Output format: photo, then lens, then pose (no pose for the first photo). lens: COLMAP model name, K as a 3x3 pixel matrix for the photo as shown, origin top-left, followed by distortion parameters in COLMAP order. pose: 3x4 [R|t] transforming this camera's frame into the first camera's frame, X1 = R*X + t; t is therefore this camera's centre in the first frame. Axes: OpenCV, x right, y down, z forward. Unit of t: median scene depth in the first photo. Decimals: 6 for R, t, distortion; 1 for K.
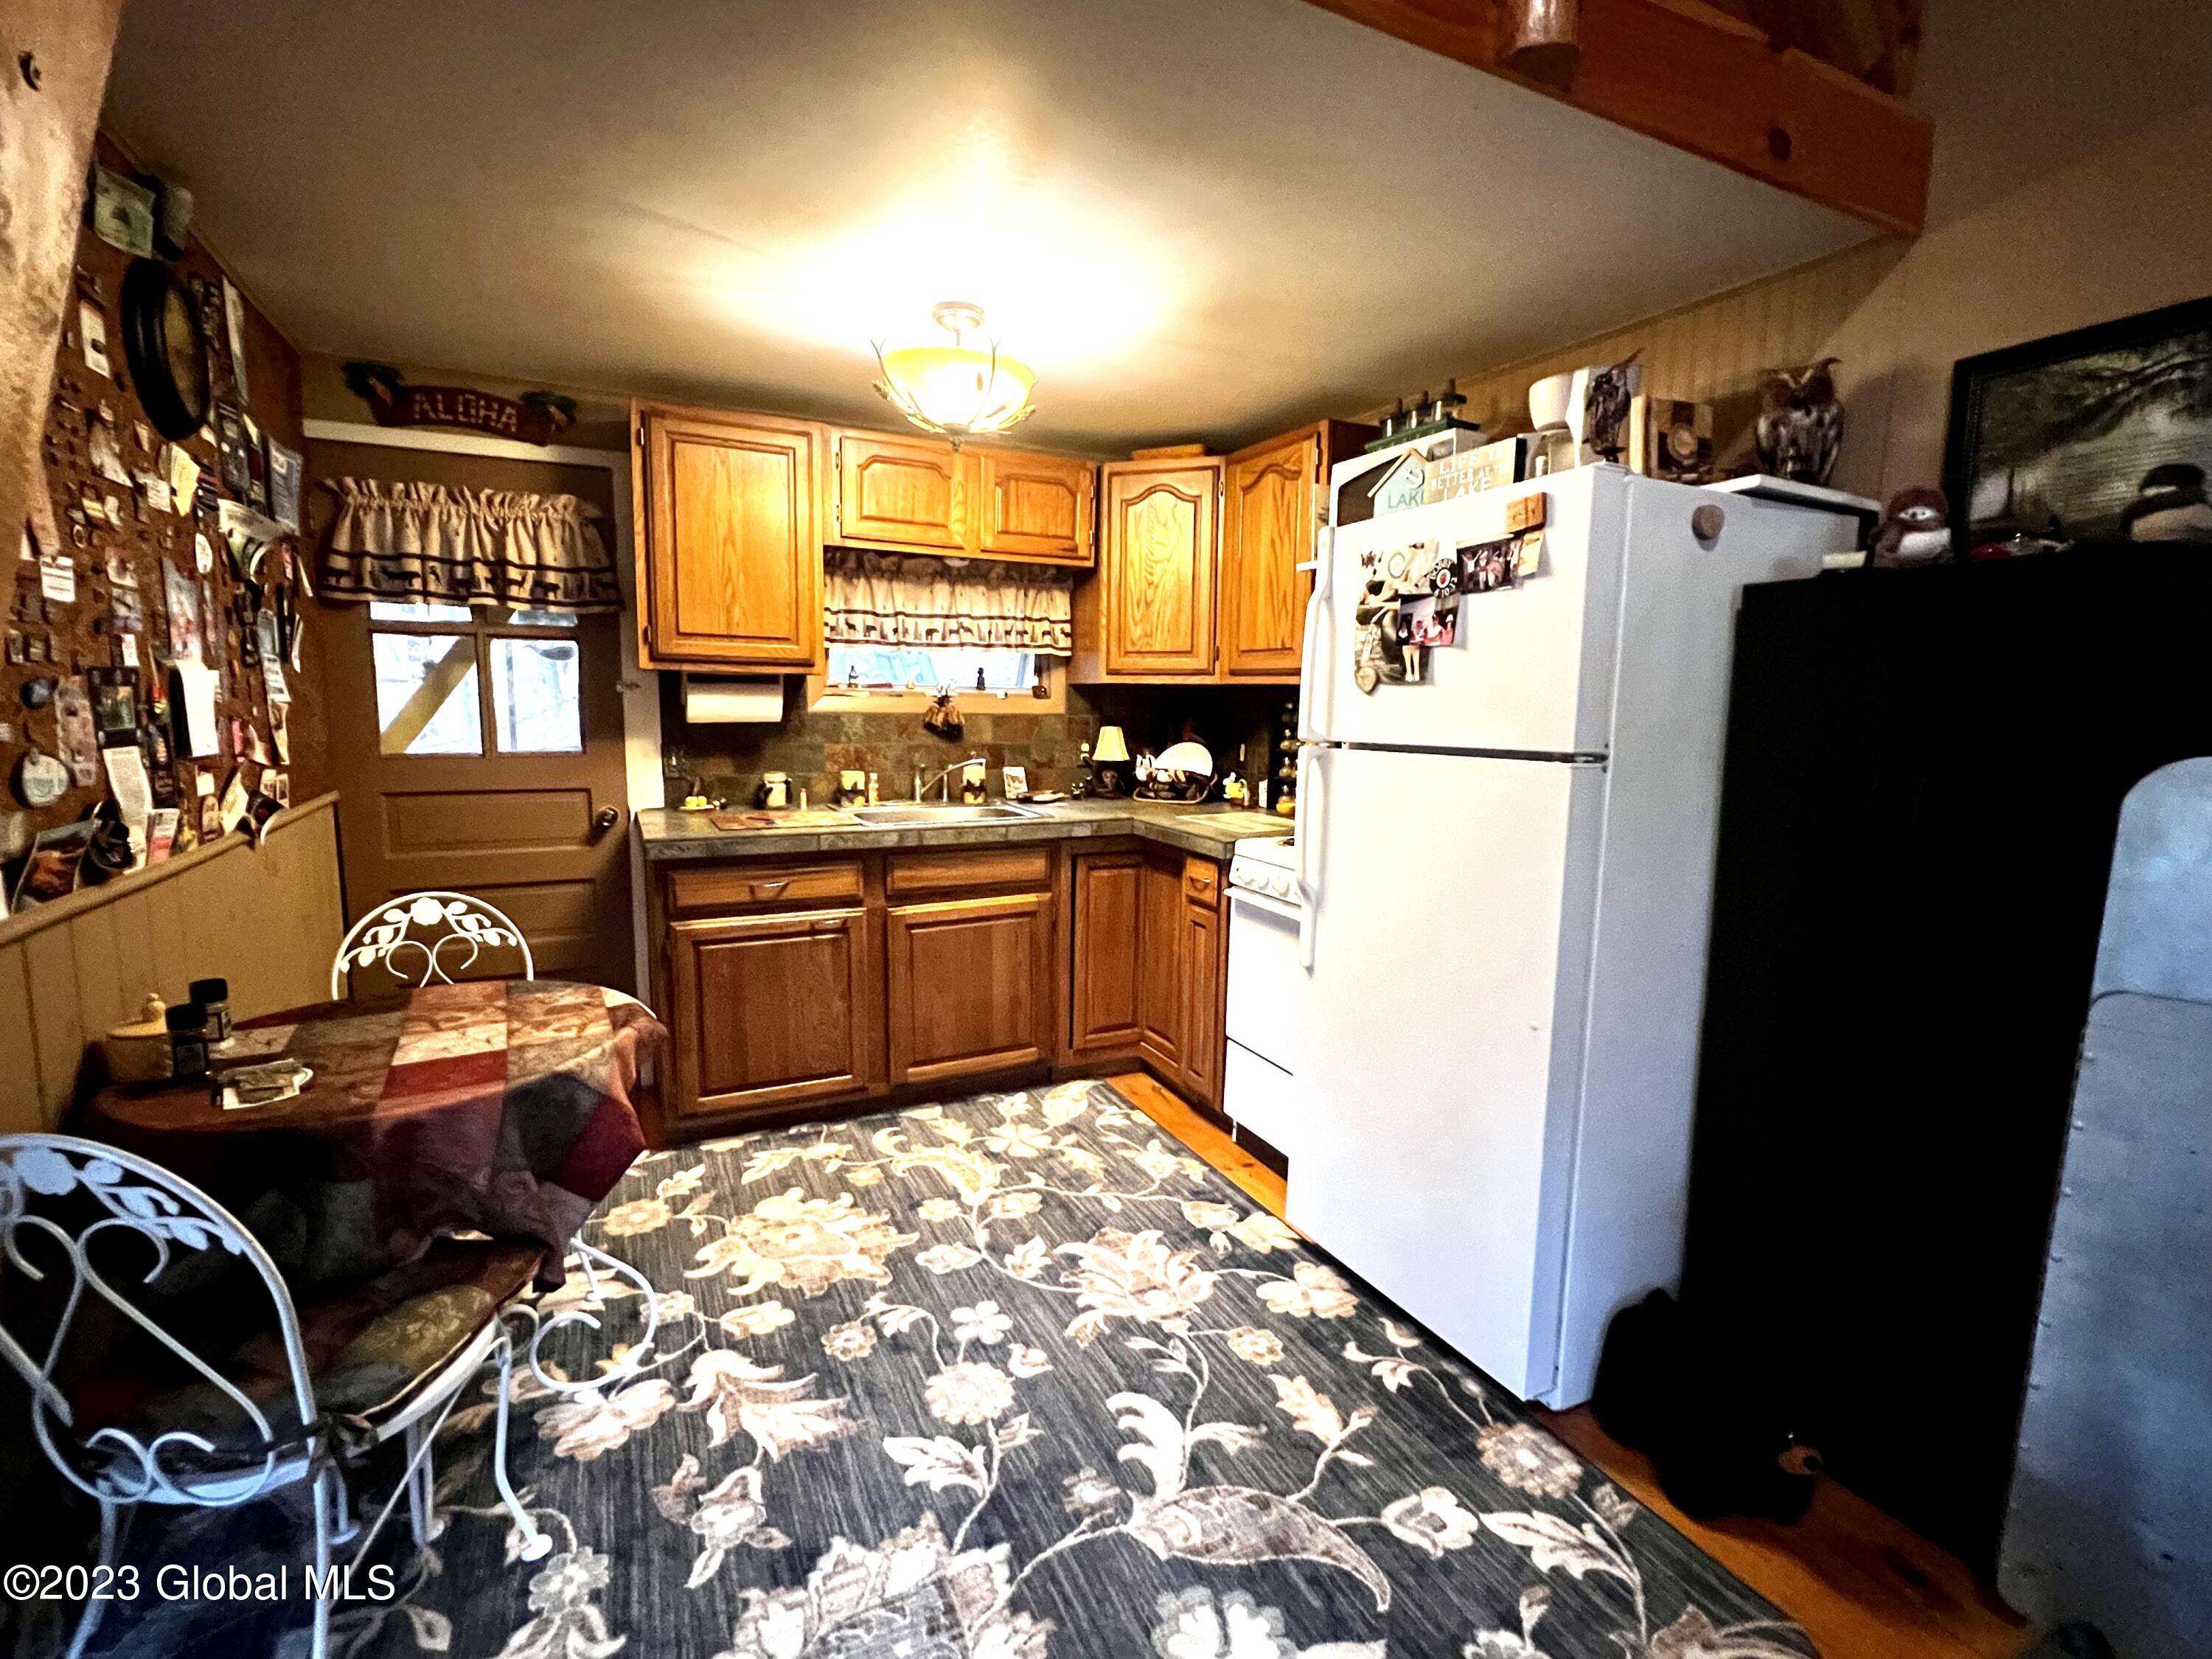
lens RADIAL K [[1010.0, 0, 1095.4], [0, 1010.0, 829.2], [0, 0, 1]] dist [0.002323, 0.000200]
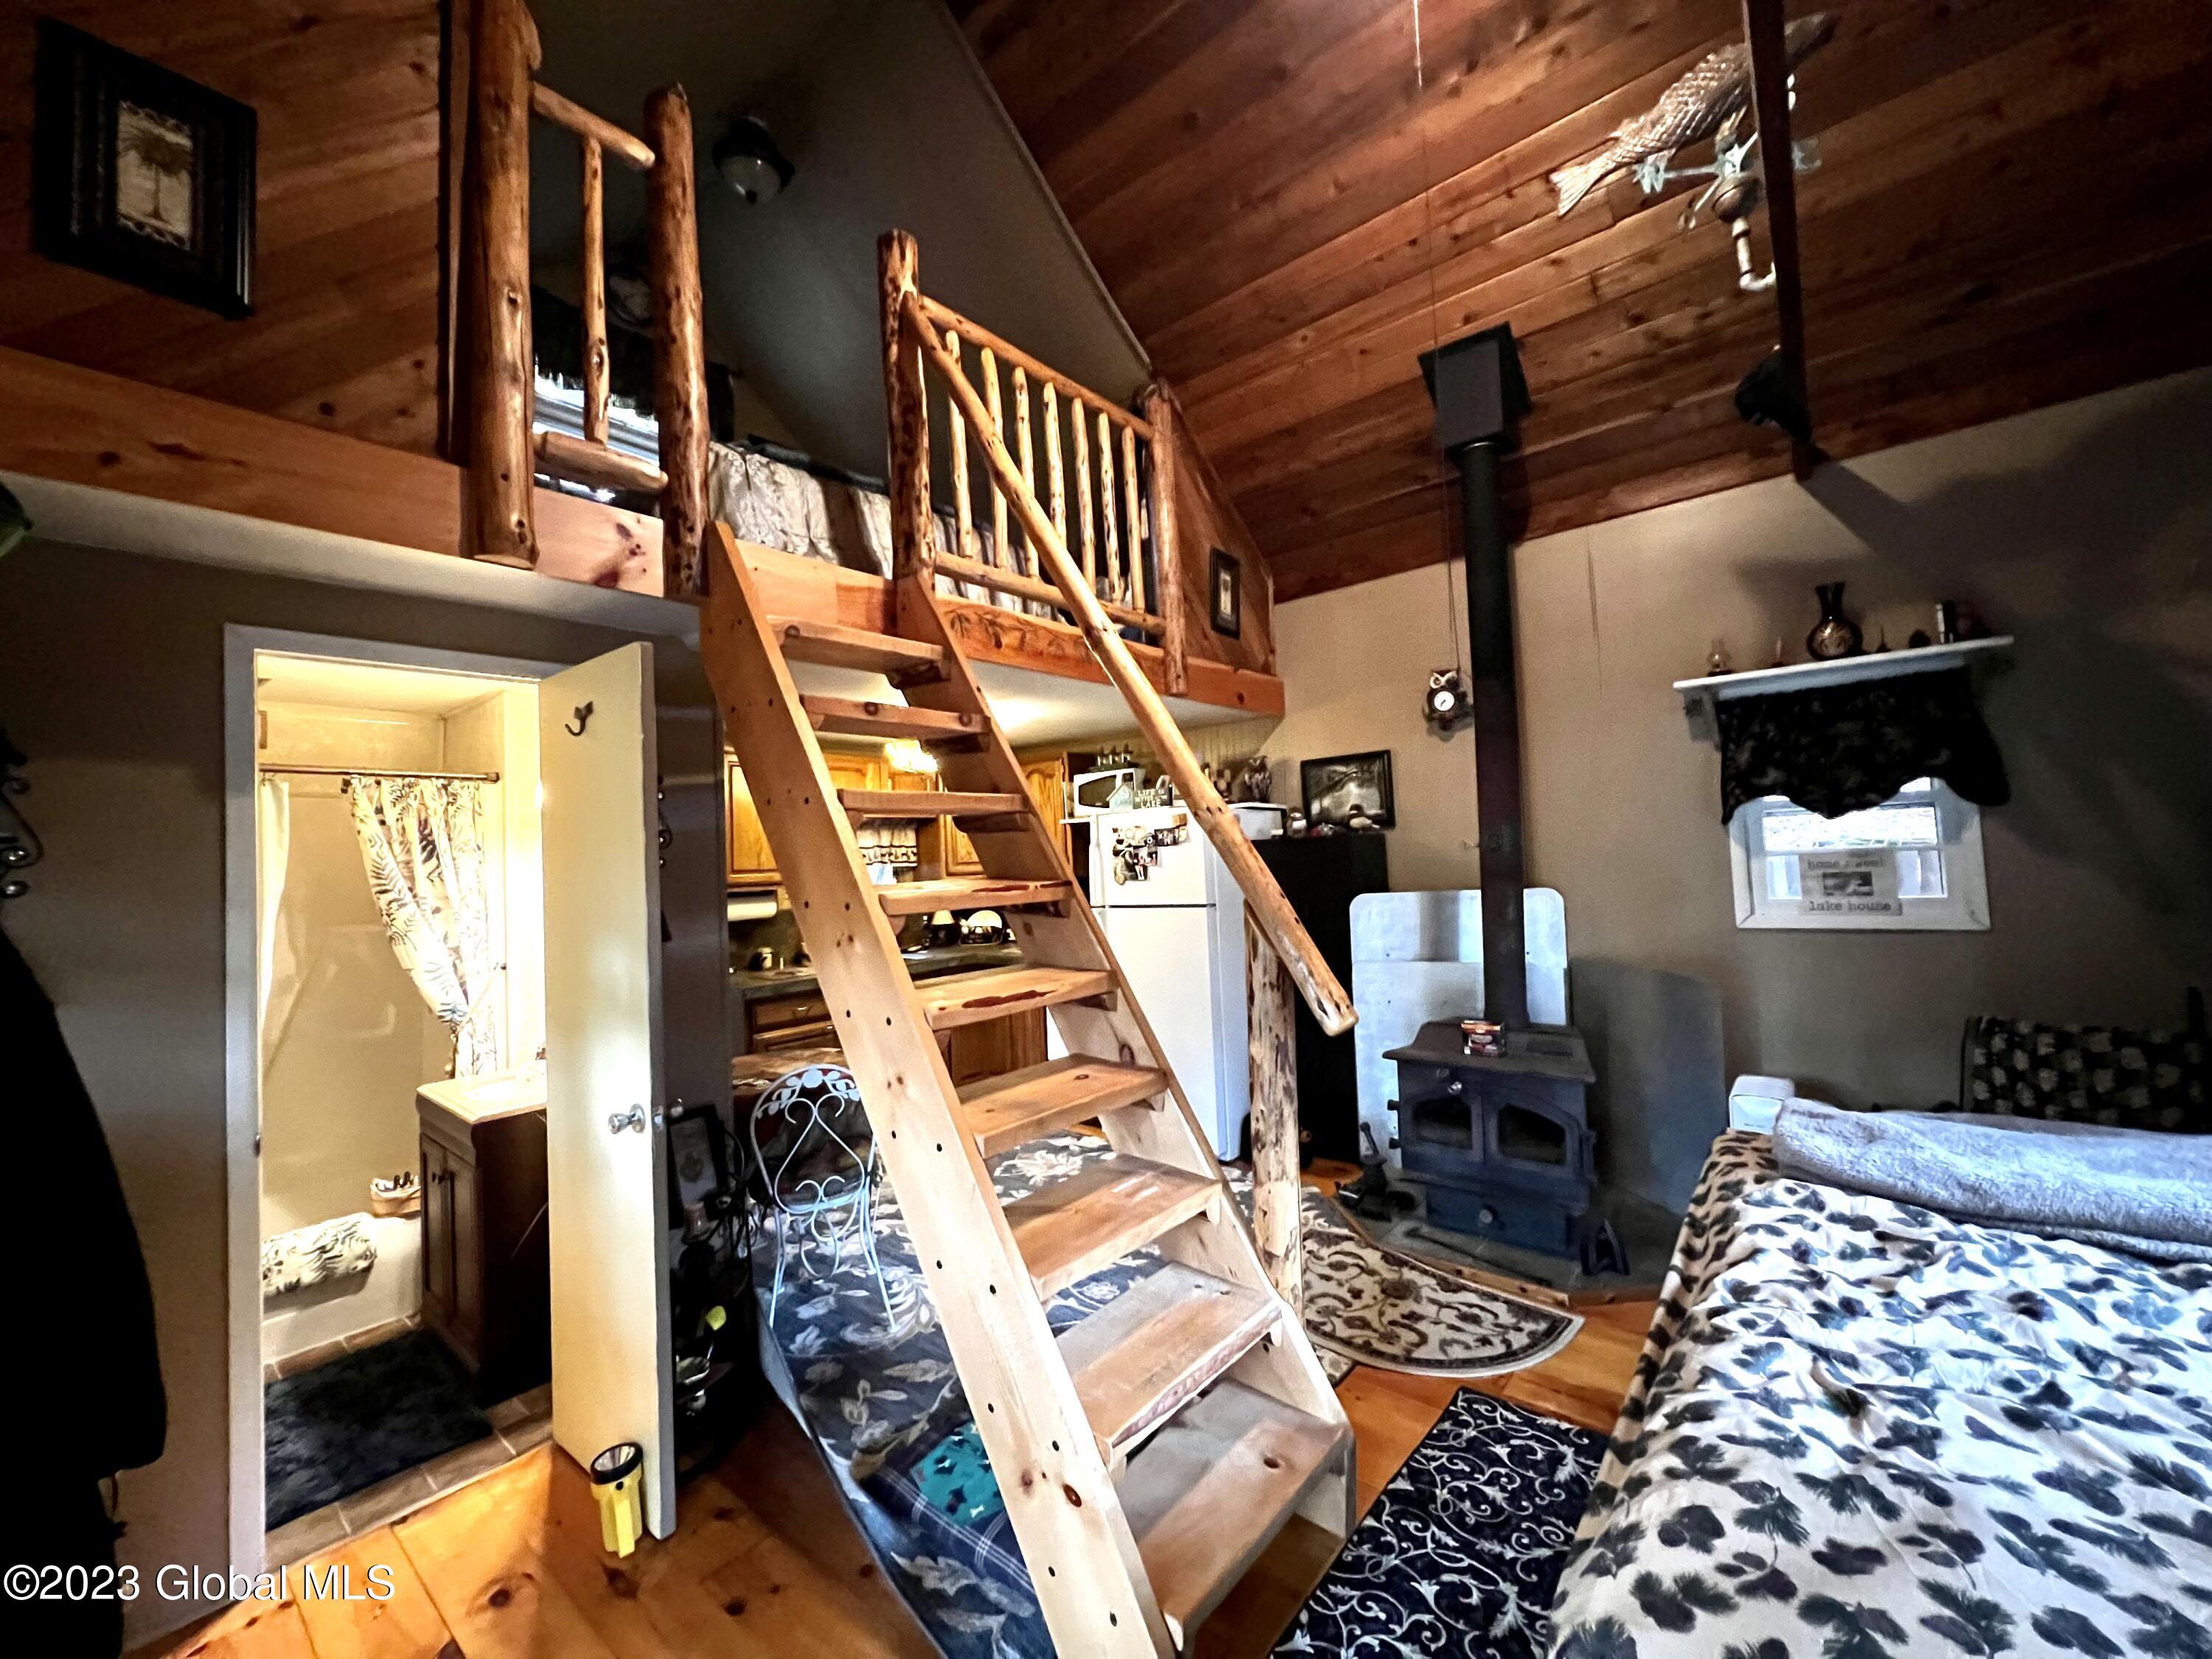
lens RADIAL K [[880.1, 0, 1106.0], [0, 880.1, 829.5], [0, 0, 1]] dist [-0.000440, -0.000089]
pose [[0.915438, -0.040990, 0.400366, -0.371966], [0.106881, 0.983839, -0.143657, 0.020578], [-0.388007, 0.174300, 0.905025, -0.564409]]
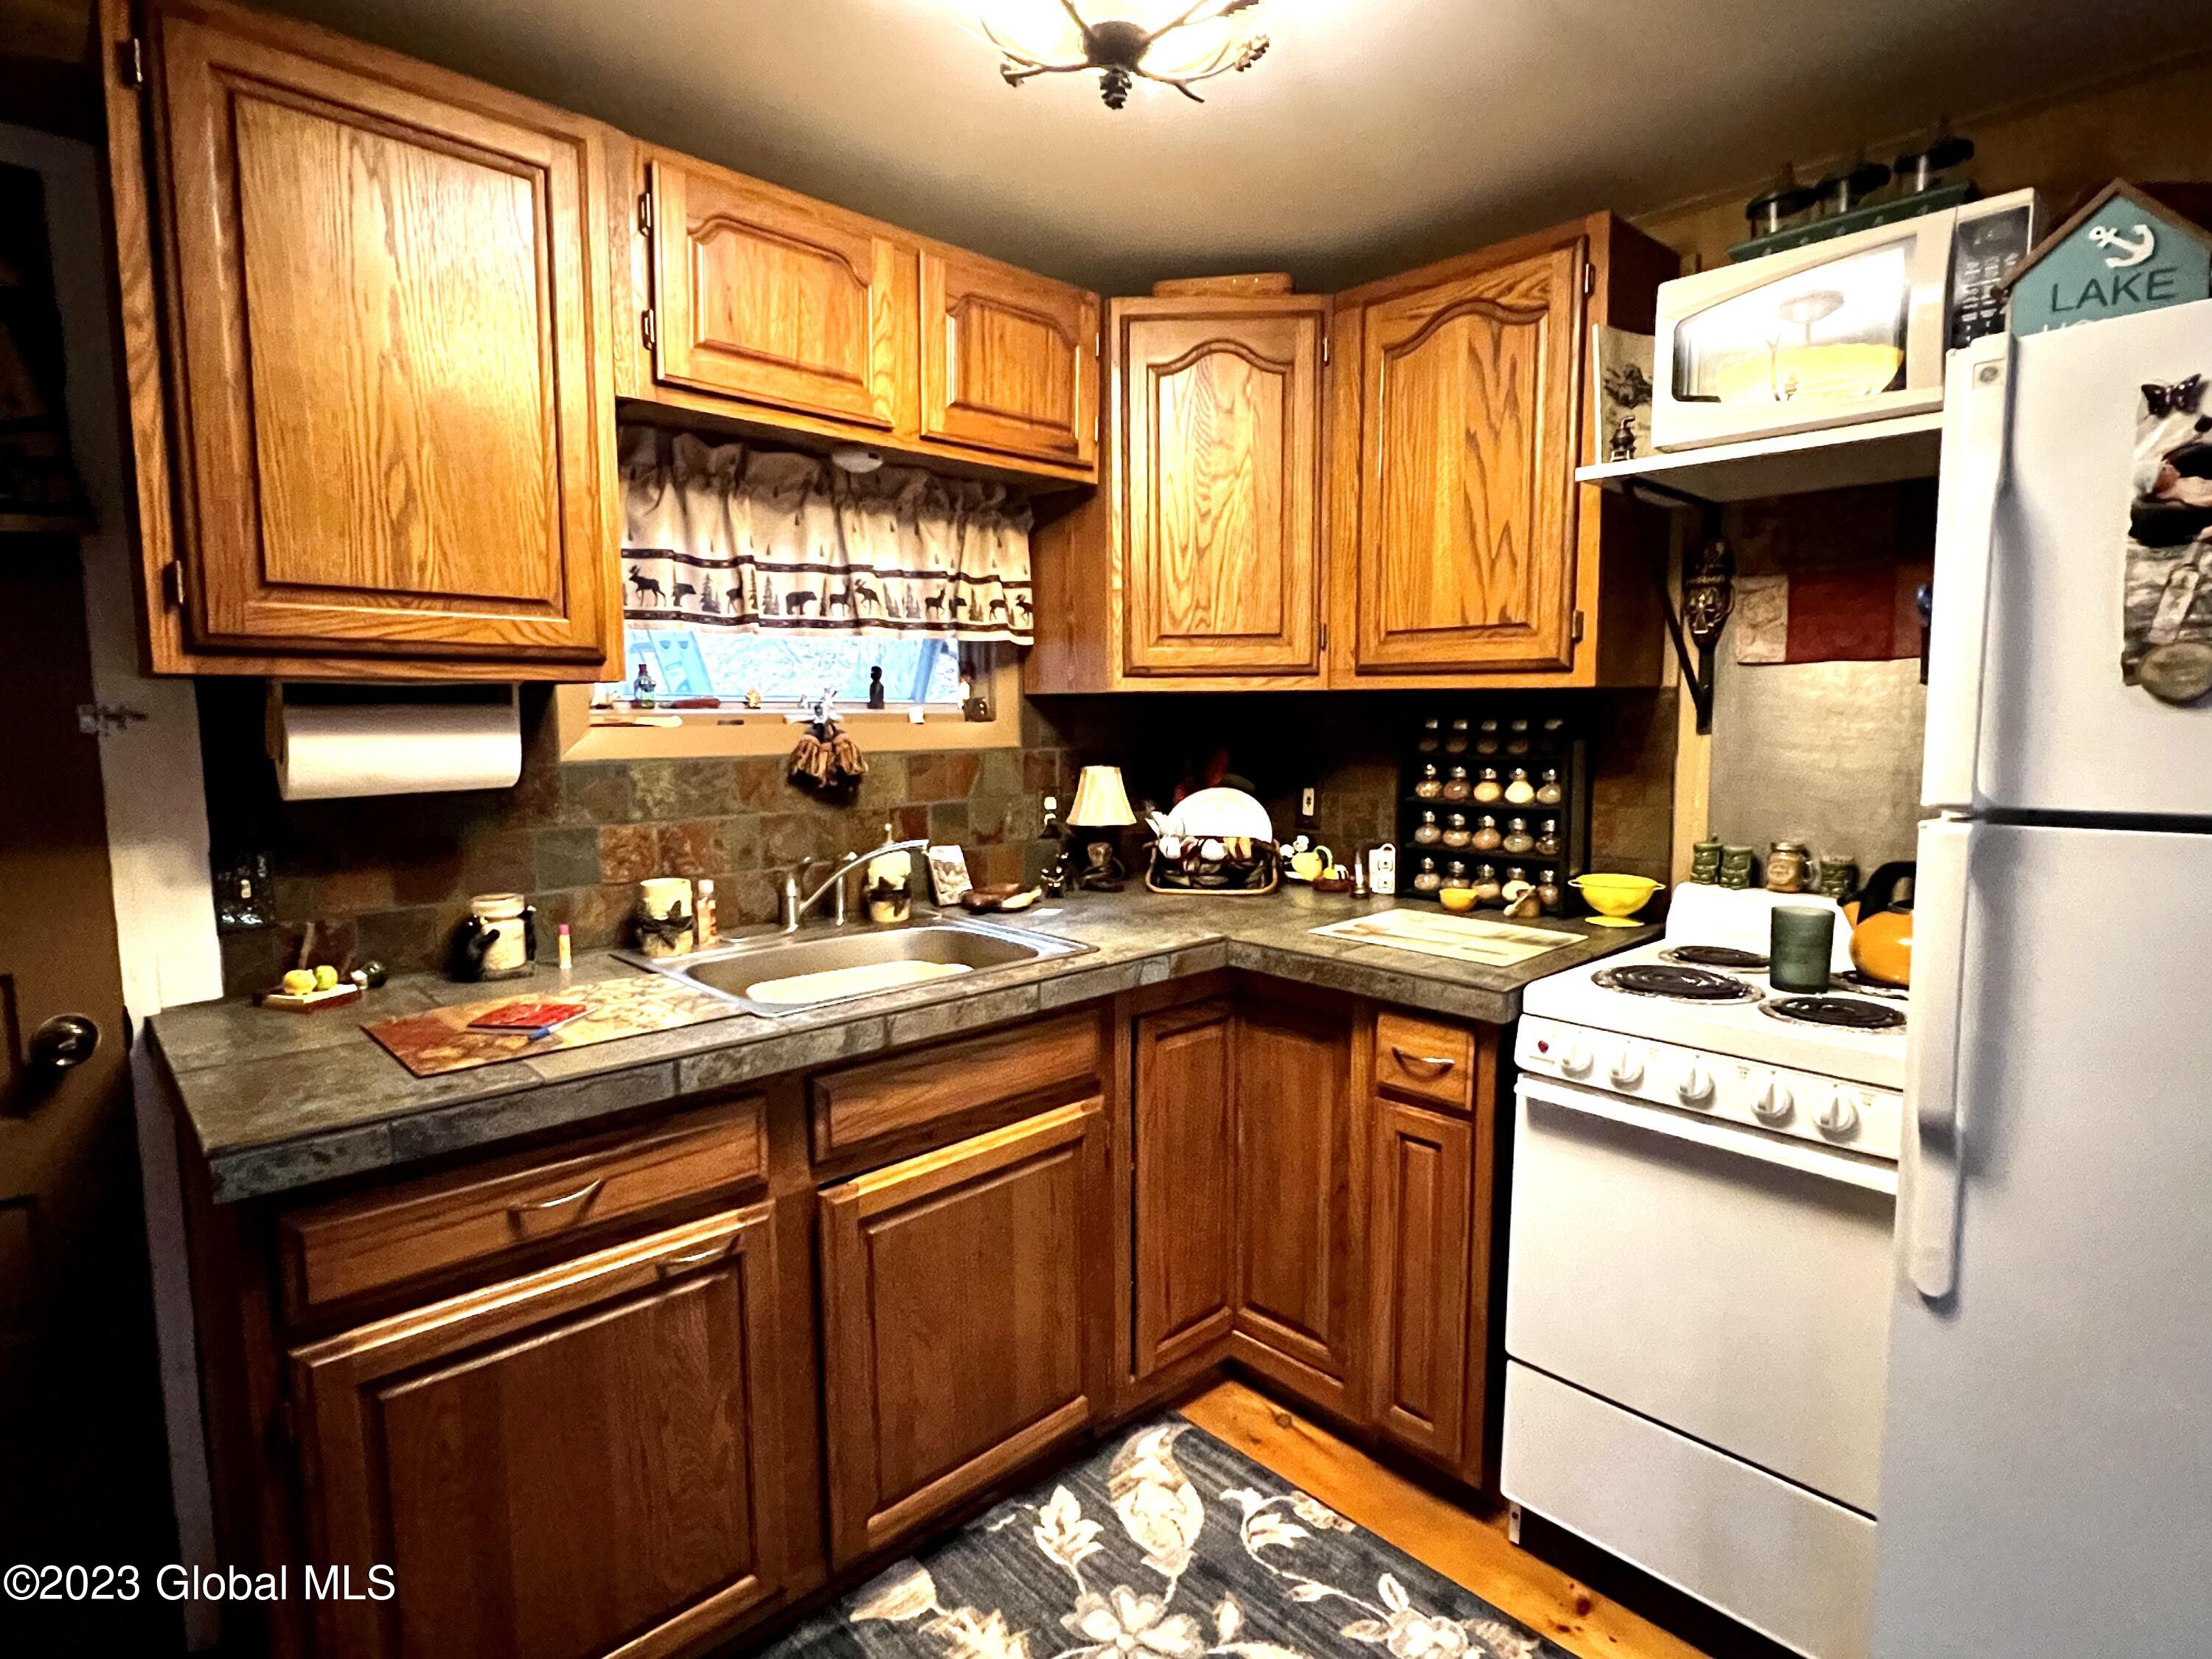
lens RADIAL K [[1179.2, 0, 1108.3], [0, 1179.2, 834.7], [0, 0, 1]] dist [-0.000226, 0.000087]
pose [[0.957009, -0.050188, 0.285685, -0.201705], [0.056549, 0.998301, -0.014054, -0.060457], [-0.284494, 0.029605, 0.958221, 0.402262]]
